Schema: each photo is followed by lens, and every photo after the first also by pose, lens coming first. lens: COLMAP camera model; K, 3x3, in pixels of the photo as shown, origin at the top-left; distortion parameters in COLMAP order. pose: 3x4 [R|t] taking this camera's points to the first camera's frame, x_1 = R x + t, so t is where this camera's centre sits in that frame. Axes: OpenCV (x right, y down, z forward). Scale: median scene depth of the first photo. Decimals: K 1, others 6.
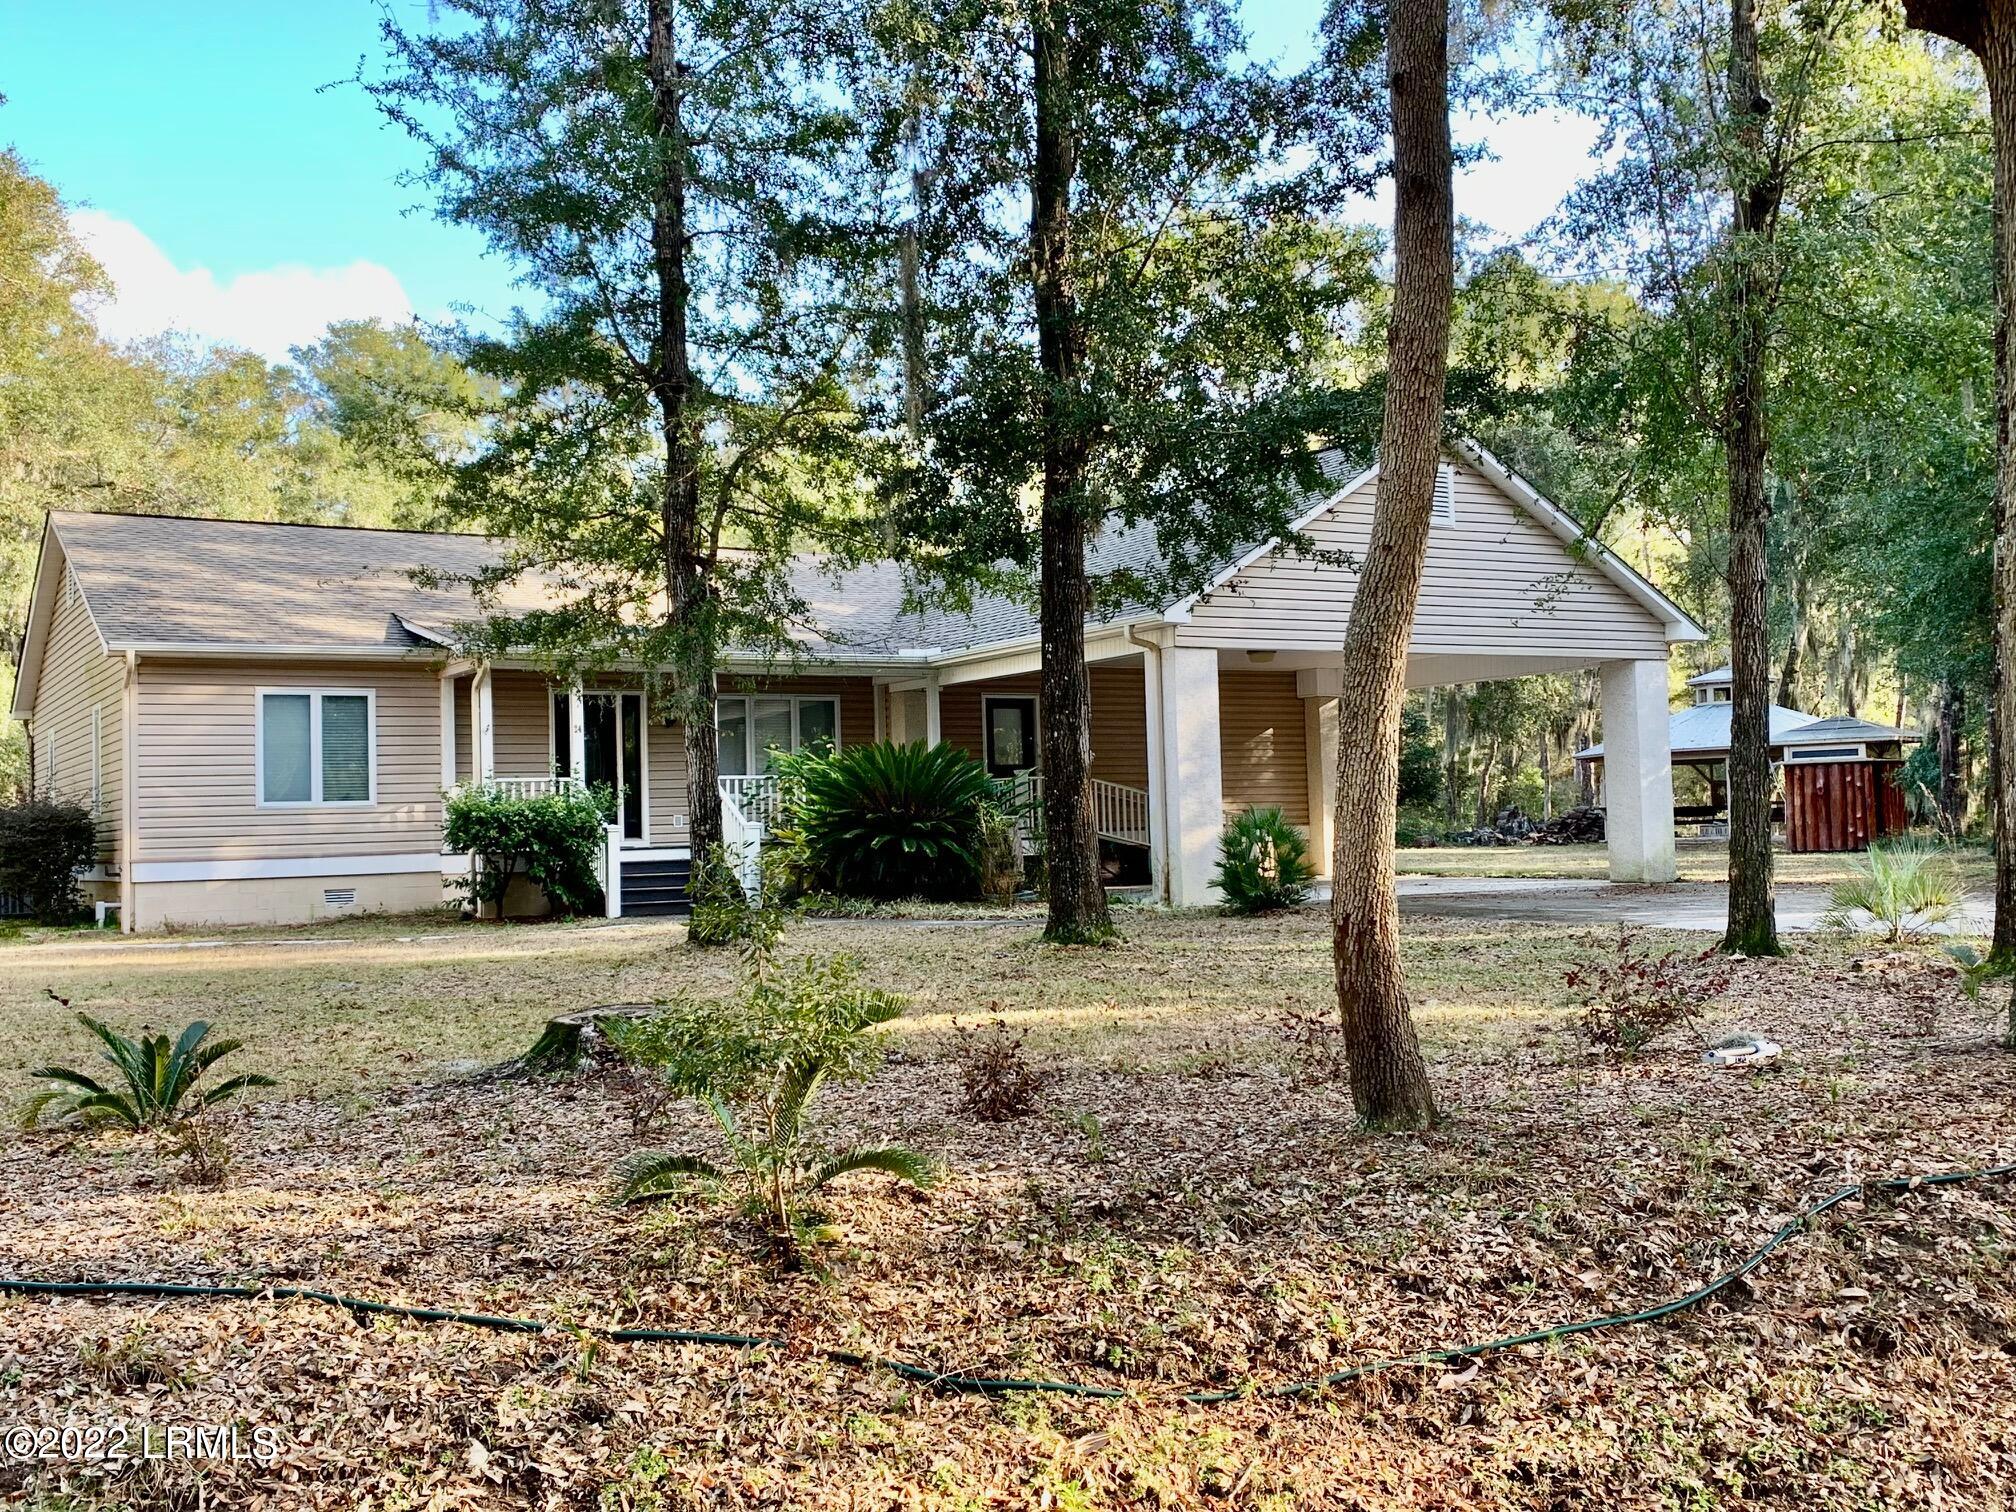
lens RADIAL K [[1957.3, 0, 1006.8], [0, 1957.3, 741.6], [0, 0, 1]] dist [0.052893, 0.000000]
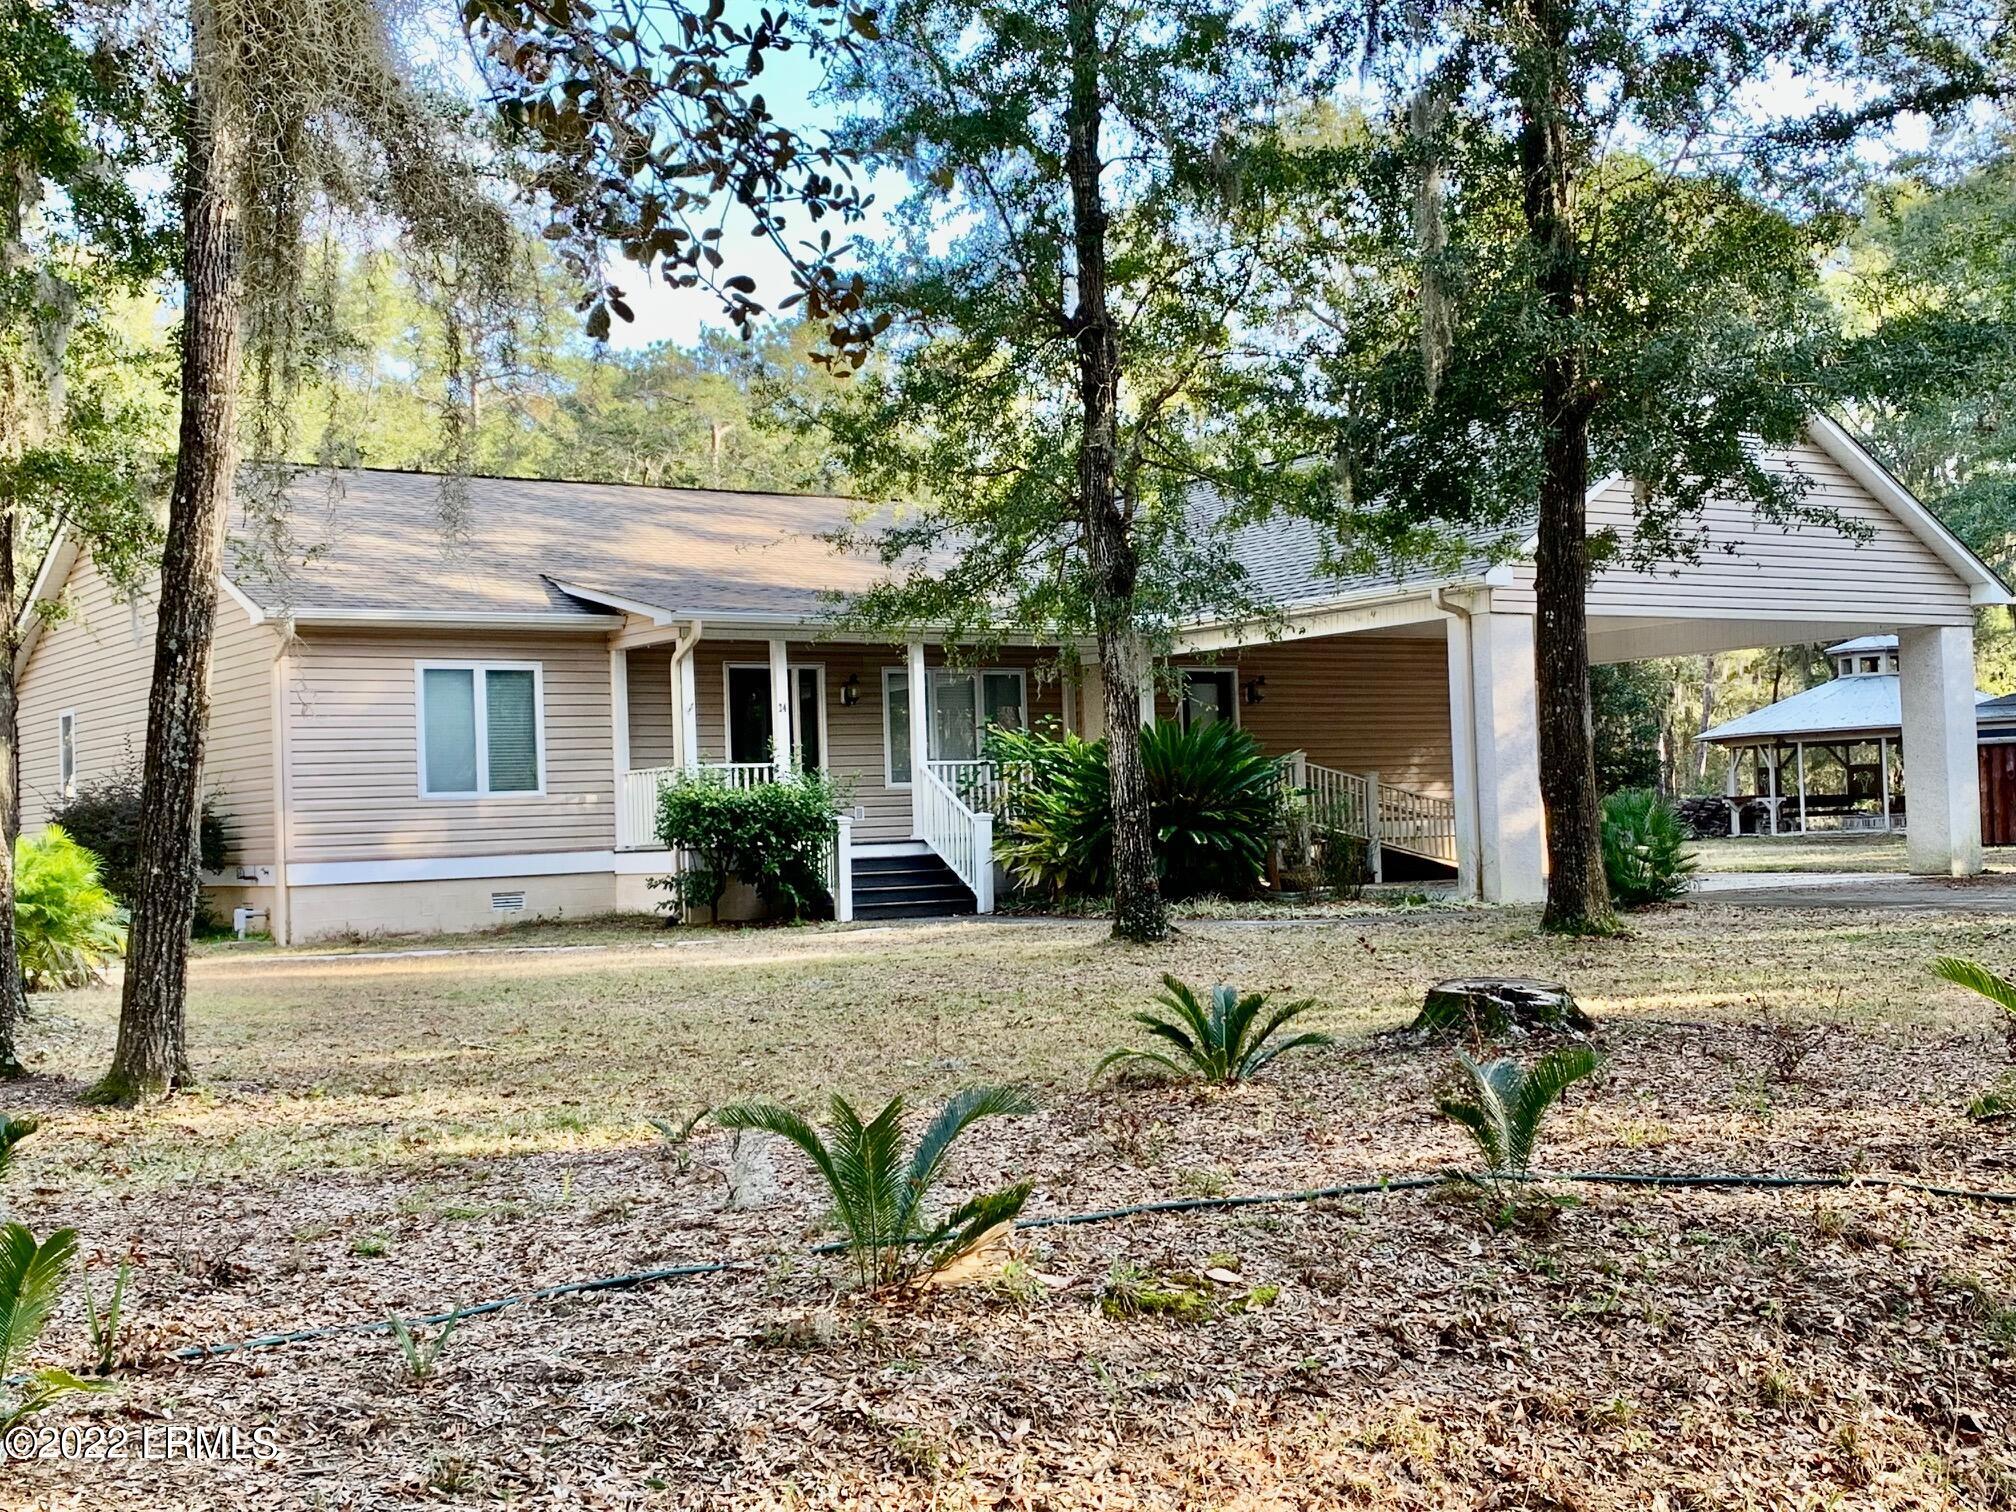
lens RADIAL K [[2424.0, 0, 1006.6], [0, 2424.0, 768.9], [0, 0, 1]] dist [0.068722, 0.000000]
pose [[0.997169, -0.004788, 0.075040, -0.206355], [0.003417, 0.999825, 0.018387, 0.001467], [-0.075115, -0.018079, 0.997011, -0.085397]]
